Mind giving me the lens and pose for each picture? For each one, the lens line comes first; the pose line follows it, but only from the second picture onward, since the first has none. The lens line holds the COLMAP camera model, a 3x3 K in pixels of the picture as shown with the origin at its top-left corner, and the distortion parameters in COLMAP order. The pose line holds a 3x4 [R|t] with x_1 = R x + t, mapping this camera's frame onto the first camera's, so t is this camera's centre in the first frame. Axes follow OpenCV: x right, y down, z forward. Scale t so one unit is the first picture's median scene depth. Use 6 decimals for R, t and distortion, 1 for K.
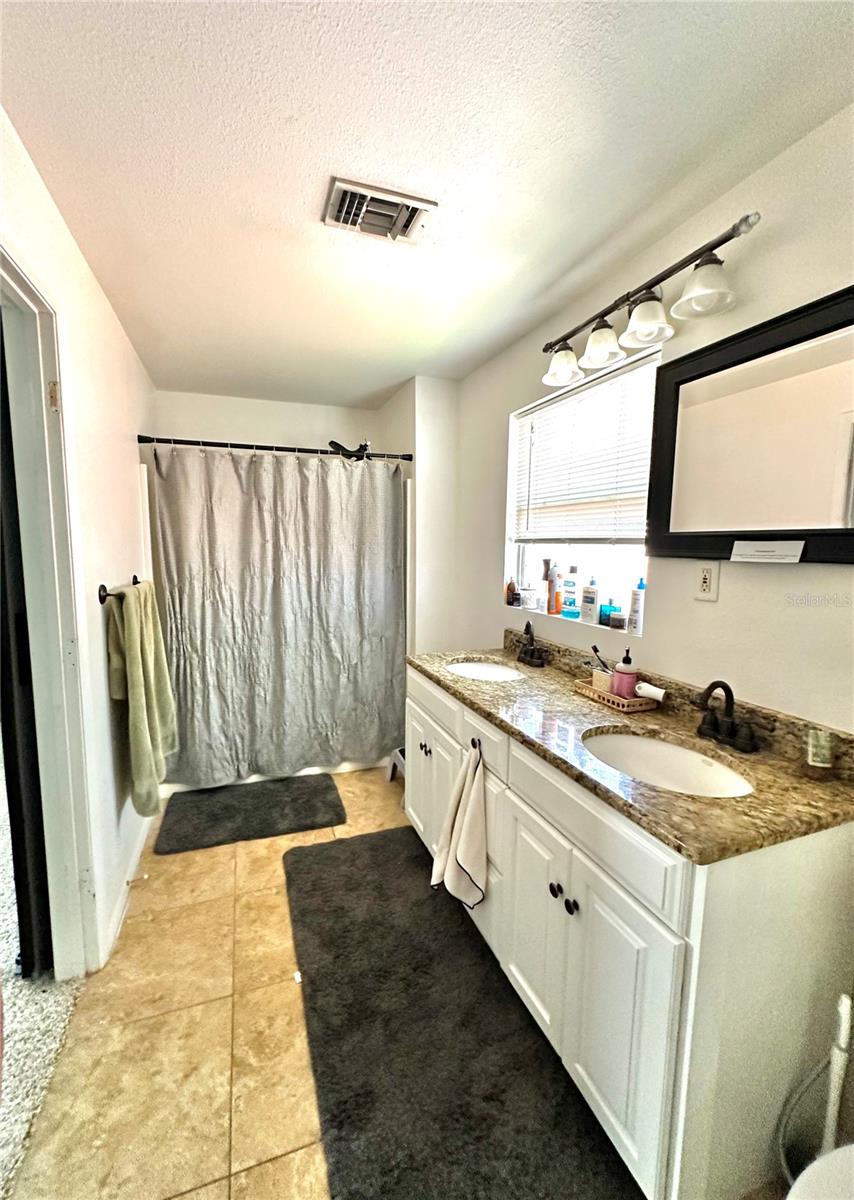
lens RADIAL K [[490.6, 0, 419.8], [0, 490.6, 597.7], [0, 0, 1]] dist [-0.002743, 0.000532]
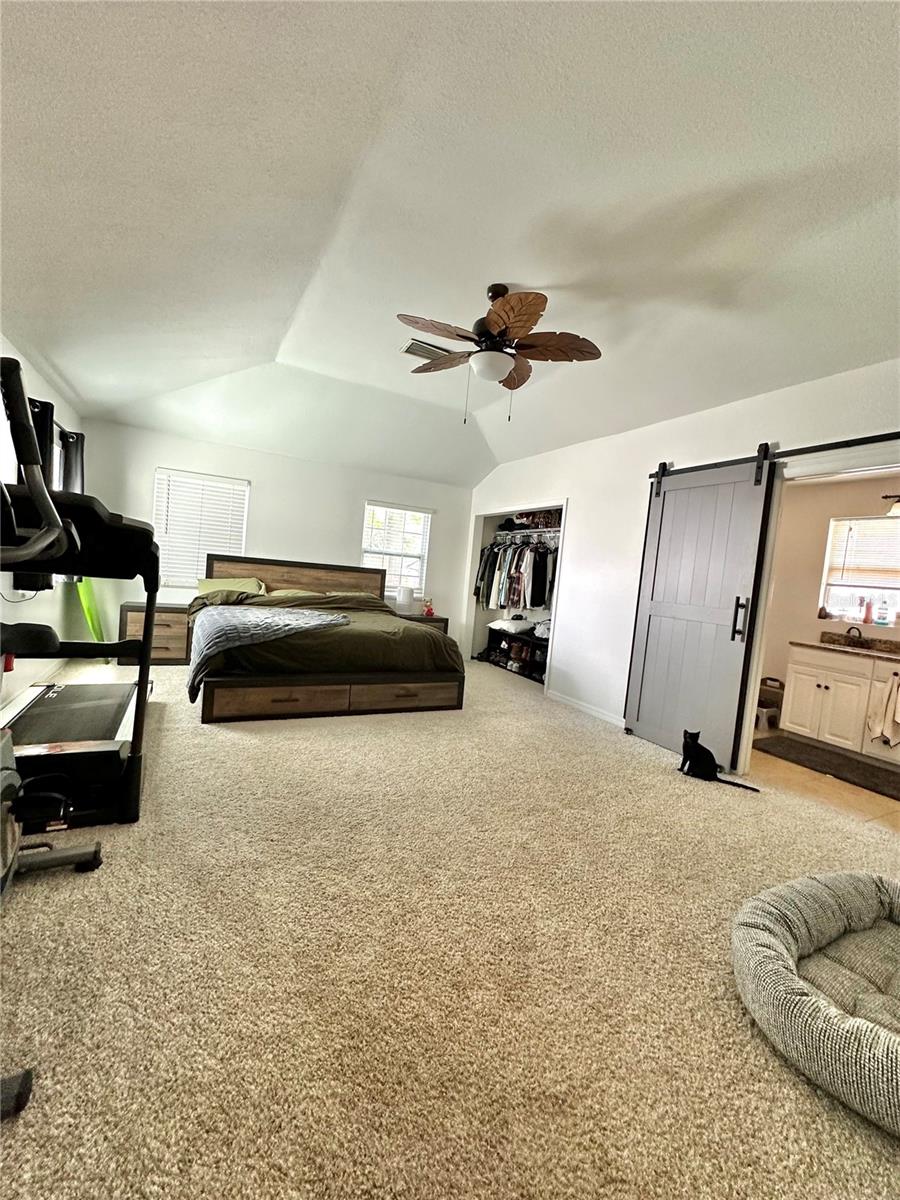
lens RADIAL K [[481.0, 0, 449.2], [0, 481.0, 601.1], [0, 0, 1]] dist [-0.003035, 0.001430]
pose [[0.985240, 0.073251, 0.154715, -1.959710], [-0.066519, 0.996617, -0.048258, 0.168992], [-0.157727, 0.037255, 0.986780, -0.753644]]
